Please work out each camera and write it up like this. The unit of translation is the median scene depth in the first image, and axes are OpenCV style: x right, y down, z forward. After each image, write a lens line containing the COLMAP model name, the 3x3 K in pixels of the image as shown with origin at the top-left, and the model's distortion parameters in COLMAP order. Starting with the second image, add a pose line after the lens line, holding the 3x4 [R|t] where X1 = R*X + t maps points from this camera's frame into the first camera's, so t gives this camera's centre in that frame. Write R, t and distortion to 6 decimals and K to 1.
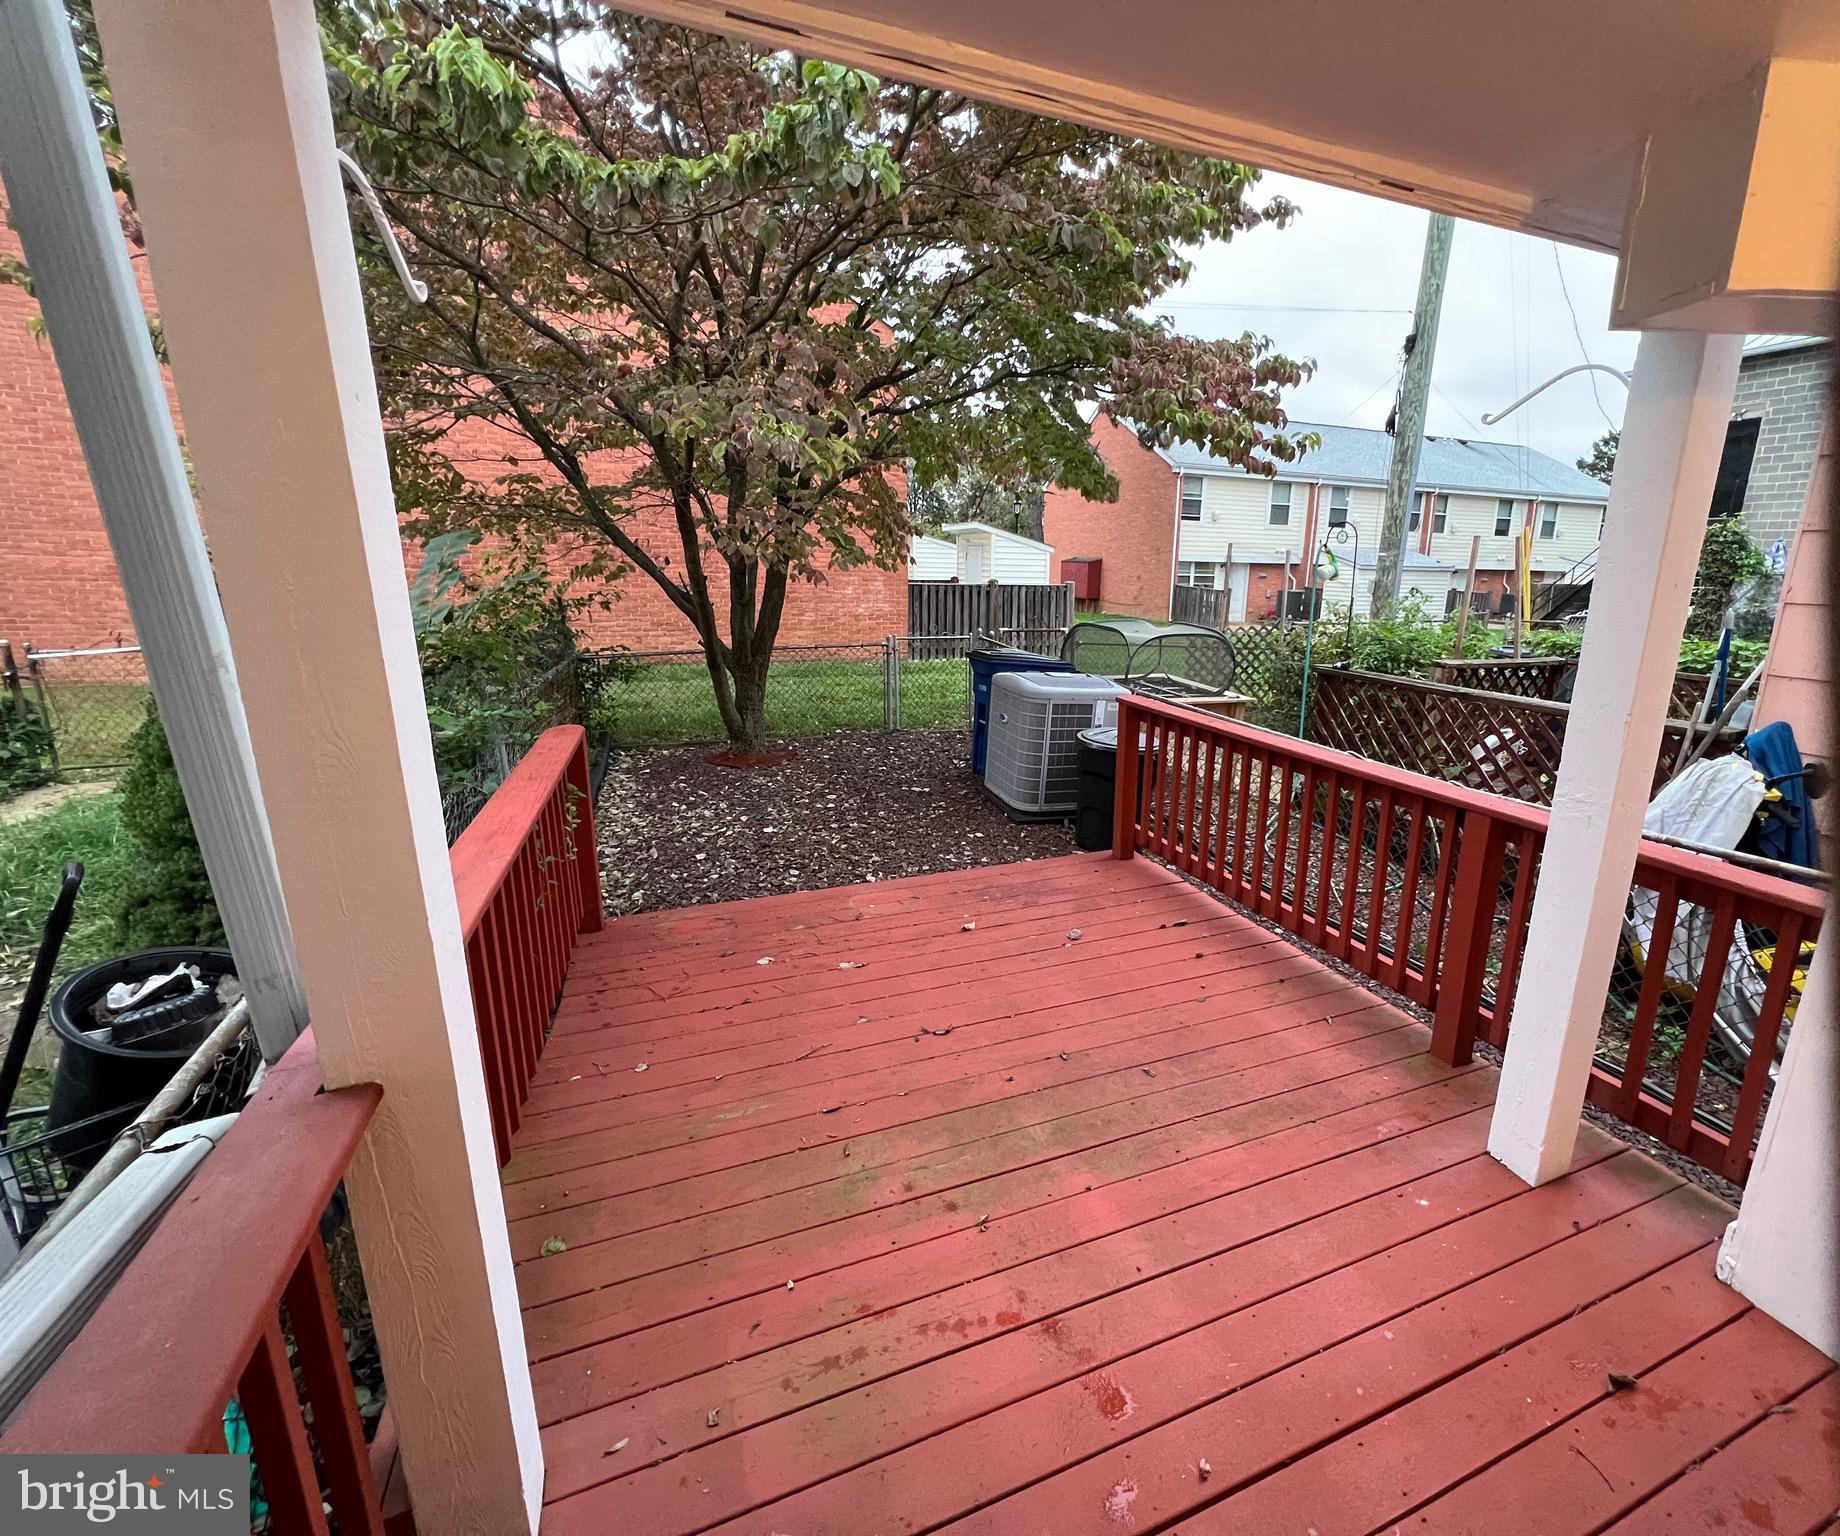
lens RADIAL K [[830.7, 0, 1010.8], [0, 830.7, 762.1], [0, 0, 1]] dist [0.000488, 0.001076]
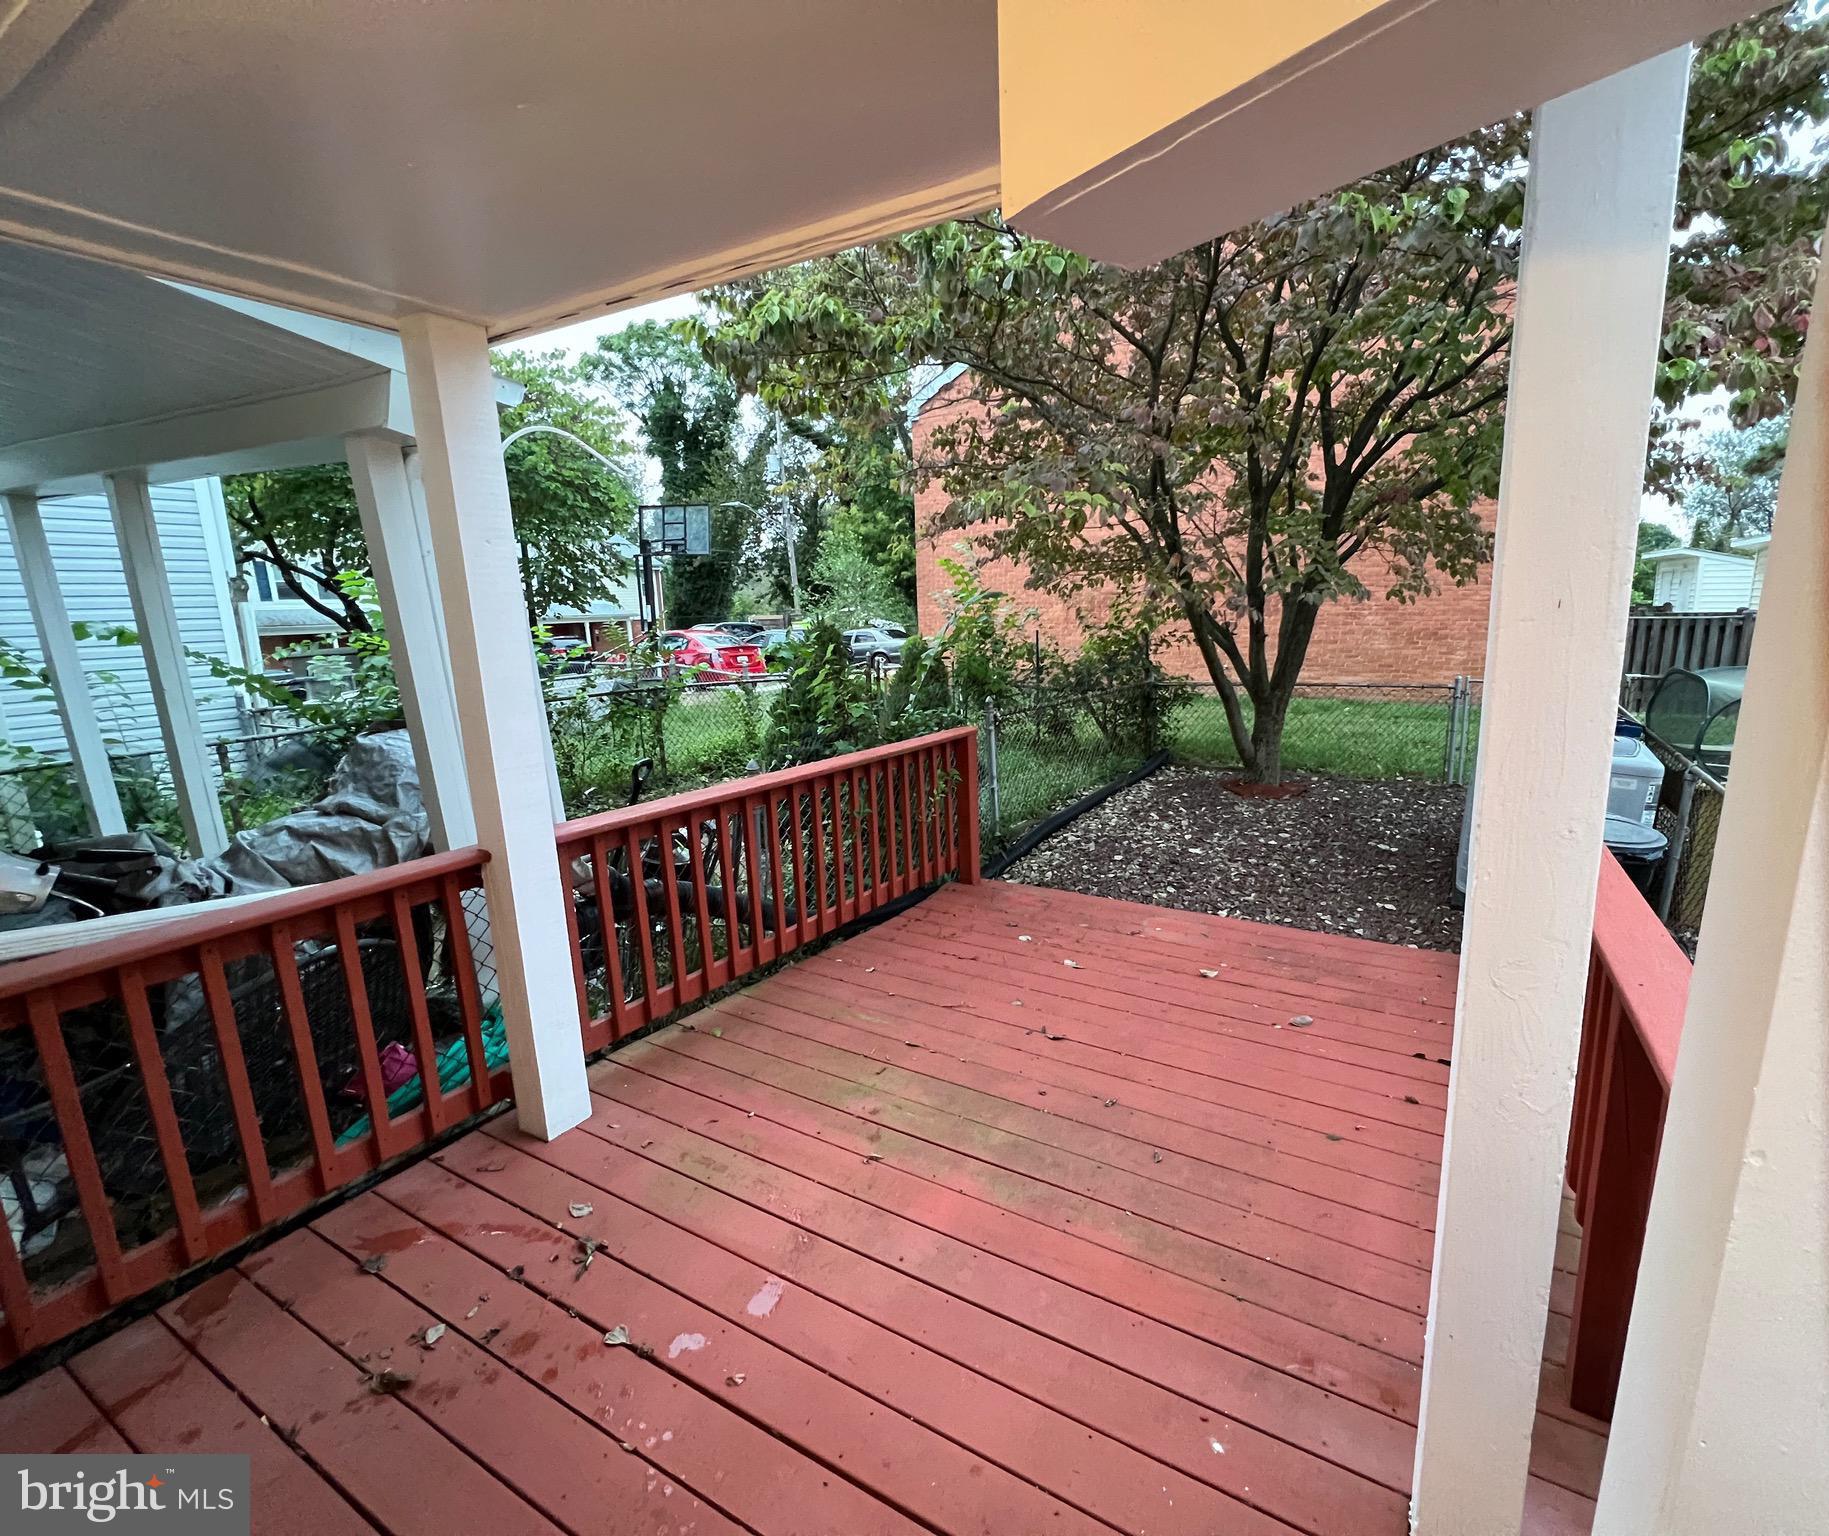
lens RADIAL K [[825.7, 0, 1004.8], [0, 825.7, 762.2], [0, 0, 1]] dist [0.000488, 0.001076]
pose [[0.620915, 0.122200, -0.774294, 0.390843], [-0.155819, 0.987303, 0.030865, -0.026683], [0.768235, 0.101485, 0.632073, 0.149983]]
